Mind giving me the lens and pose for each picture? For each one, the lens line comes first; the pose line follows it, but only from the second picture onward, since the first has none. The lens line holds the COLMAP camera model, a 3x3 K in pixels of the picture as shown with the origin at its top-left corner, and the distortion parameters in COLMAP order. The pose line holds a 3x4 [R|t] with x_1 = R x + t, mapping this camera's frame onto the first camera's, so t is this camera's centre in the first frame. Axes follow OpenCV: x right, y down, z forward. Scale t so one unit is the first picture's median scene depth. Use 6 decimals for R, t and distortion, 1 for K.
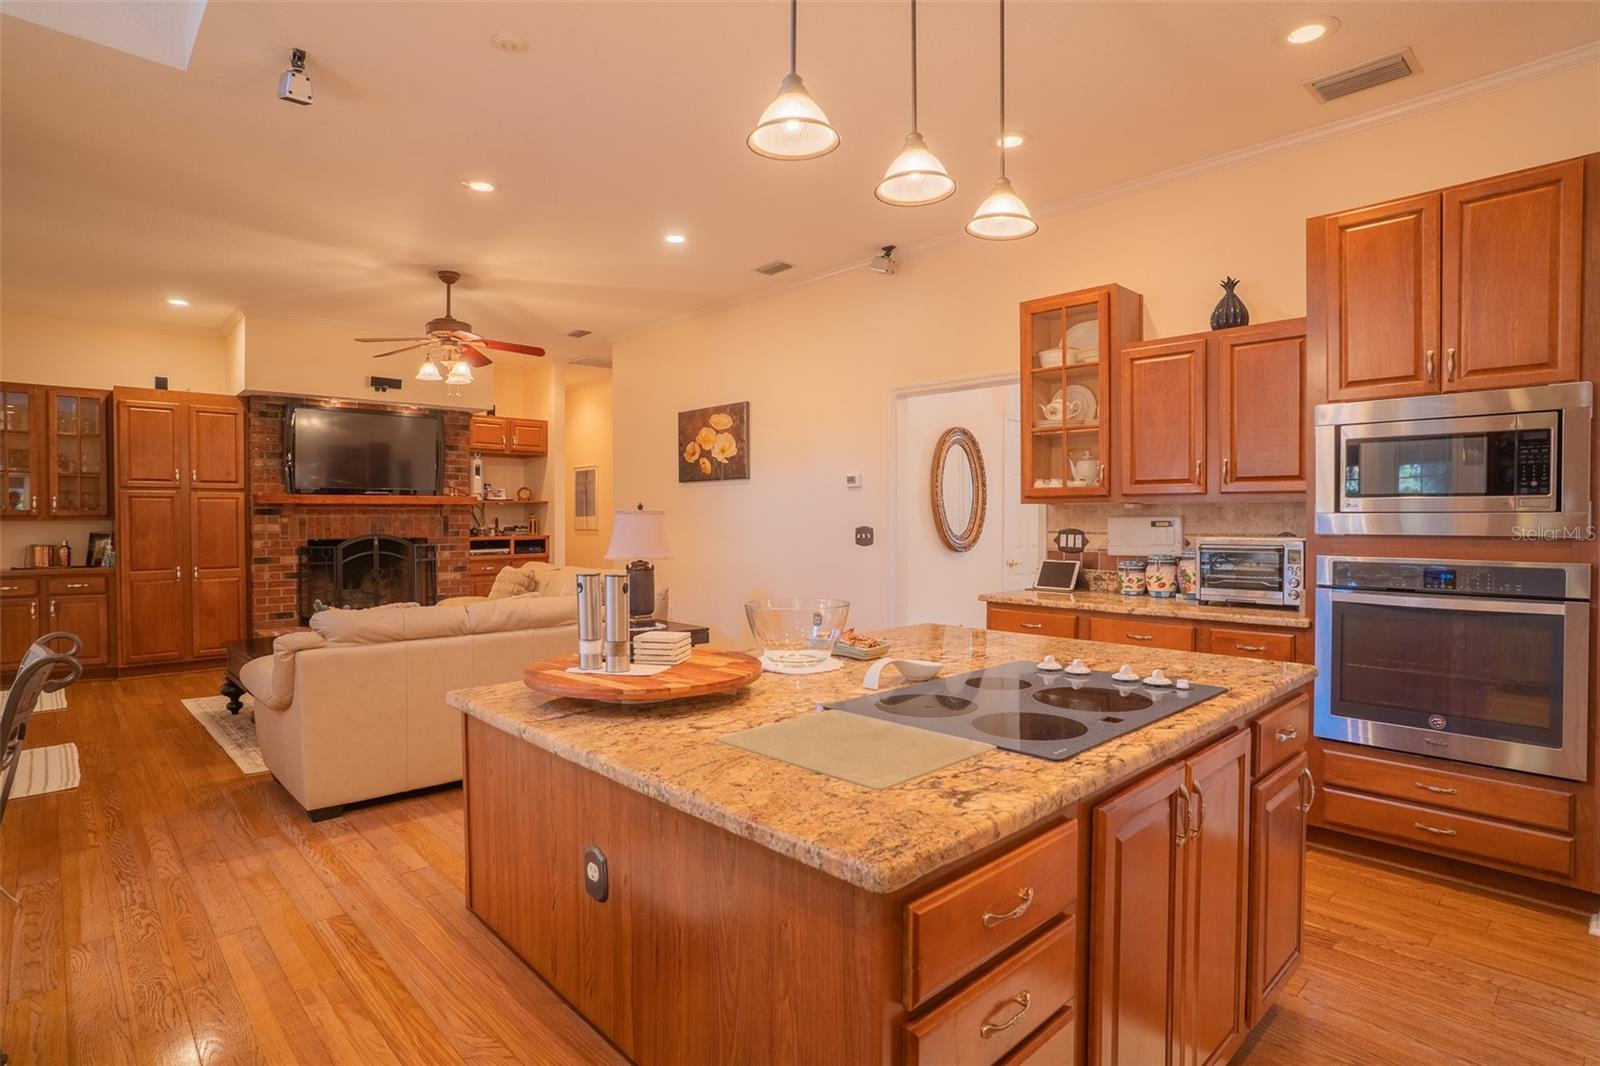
lens RADIAL K [[832.6, 0, 800.0], [0, 832.6, 533.0], [0, 0, 1]] dist [-0.069018, 0.039001]
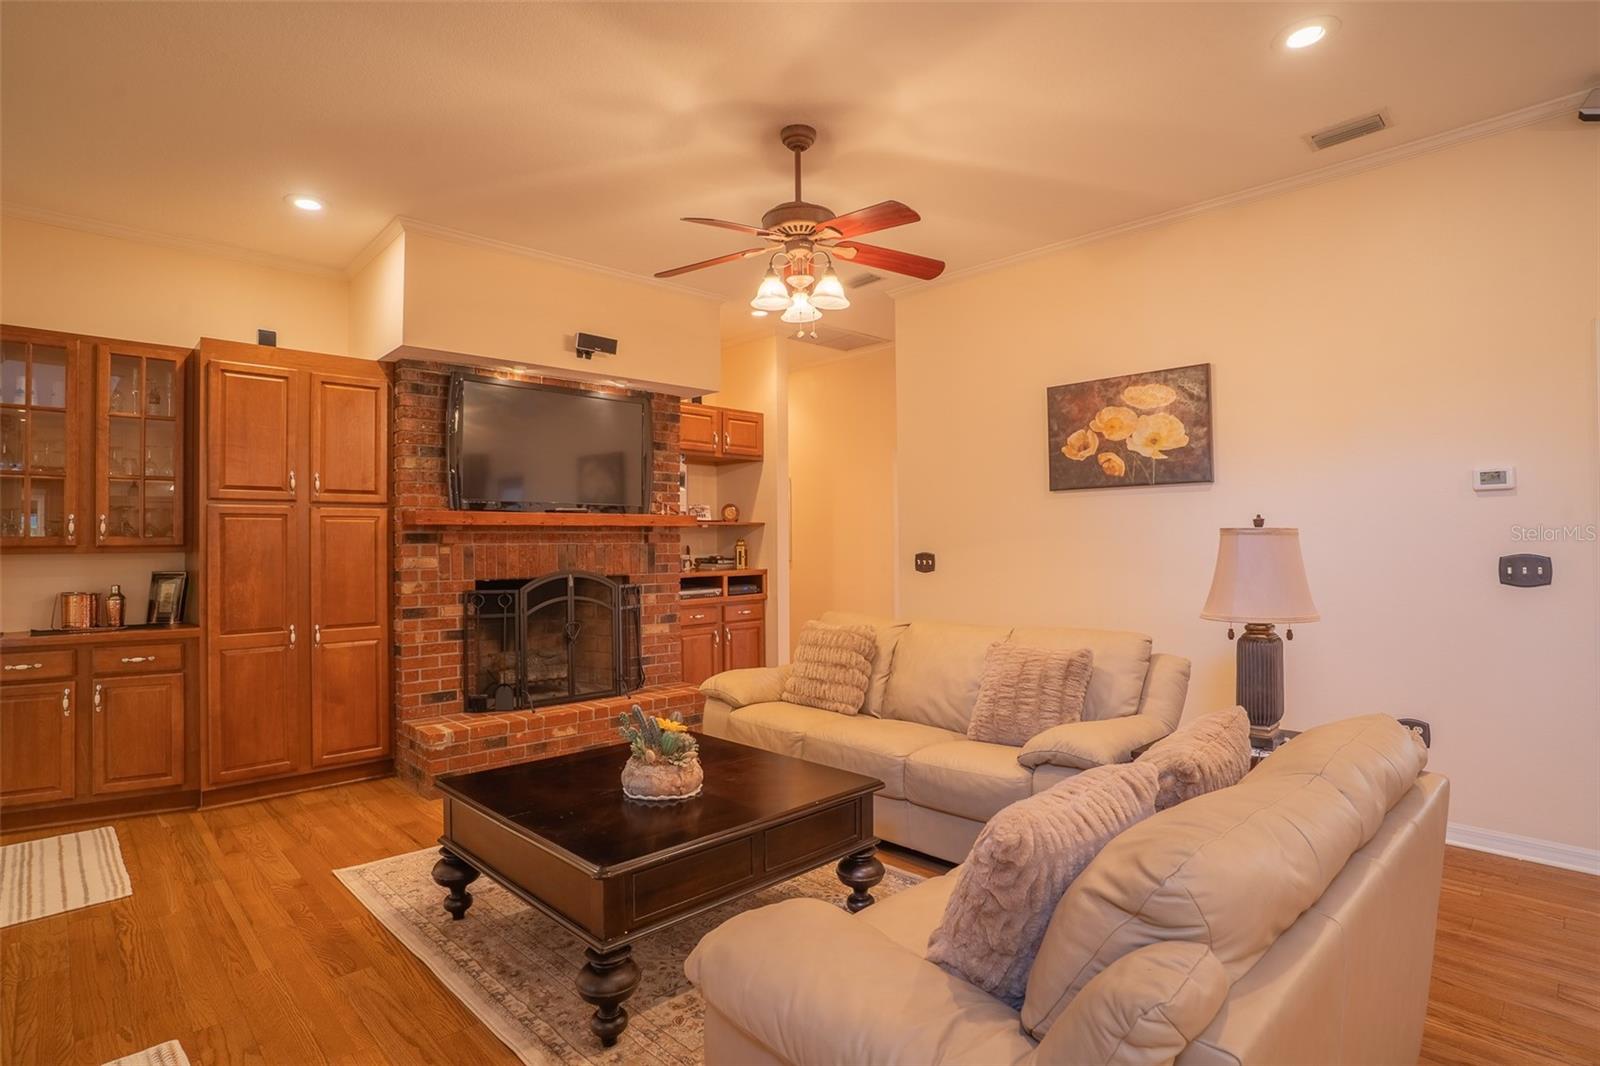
lens RADIAL K [[825.8, 0, 801.2], [0, 825.8, 532.3], [0, 0, 1]] dist [-0.074127, 0.043281]
pose [[0.999950, -0.006361, 0.007748, -0.364172], [0.006610, 0.999447, -0.032574, -0.007613], [-0.007536, 0.032623, 0.999439, 0.354848]]
